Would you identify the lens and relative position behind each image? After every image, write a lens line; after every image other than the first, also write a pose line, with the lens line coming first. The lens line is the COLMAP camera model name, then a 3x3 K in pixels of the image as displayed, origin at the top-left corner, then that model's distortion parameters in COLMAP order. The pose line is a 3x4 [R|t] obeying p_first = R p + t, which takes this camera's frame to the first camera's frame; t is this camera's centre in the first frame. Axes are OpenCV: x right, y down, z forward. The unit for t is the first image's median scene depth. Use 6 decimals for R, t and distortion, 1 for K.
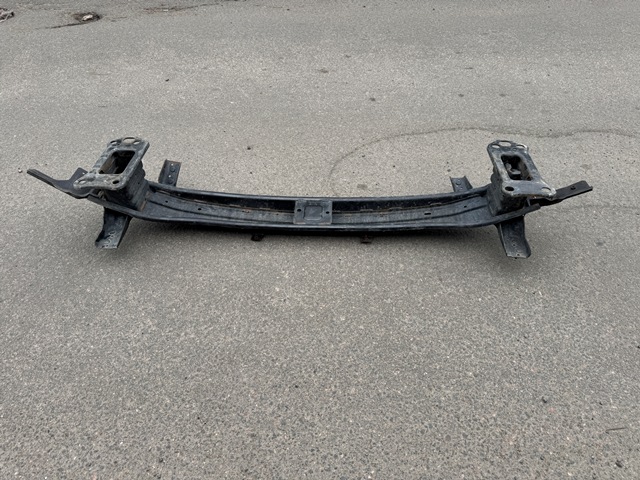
lens RADIAL K [[461.6, 0, 319.4], [0, 461.6, 234.4], [0, 0, 1]] dist [0.034891, -0.054574]
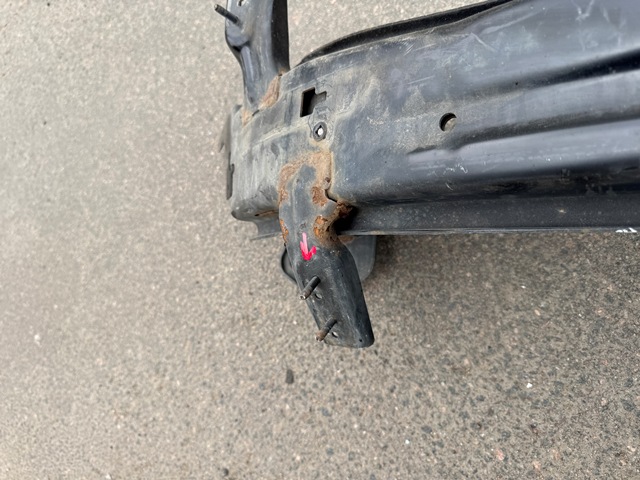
lens RADIAL K [[461.6, 0, 319.8], [0, 461.6, 237.4], [0, 0, 1]] dist [0.034891, -0.054574]
pose [[0.841593, -0.089677, -0.532616, -0.294428], [0.402435, 0.761815, 0.507625, 0.013274], [0.360232, -0.641557, 0.677228, 0.605096]]
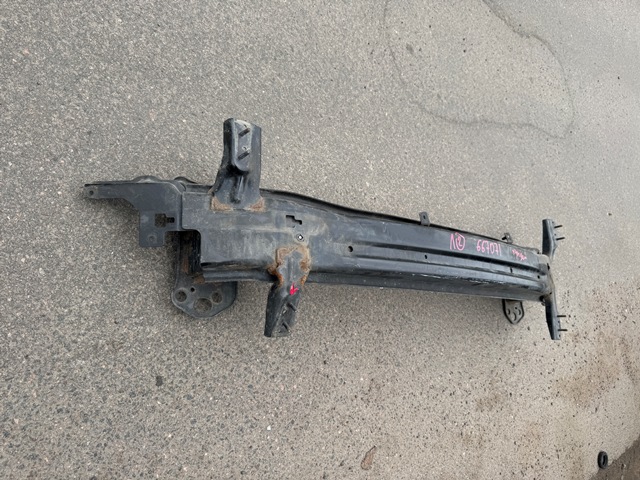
lens RADIAL K [[461.6, 0, 333.6], [0, 461.6, 242.0], [0, 0, 1]] dist [0.034891, -0.054574]
pose [[0.764533, 0.021633, 0.644221, -0.889029], [-0.398261, 0.801701, 0.445717, -0.219581], [-0.506831, -0.597333, 0.621543, 0.386611]]
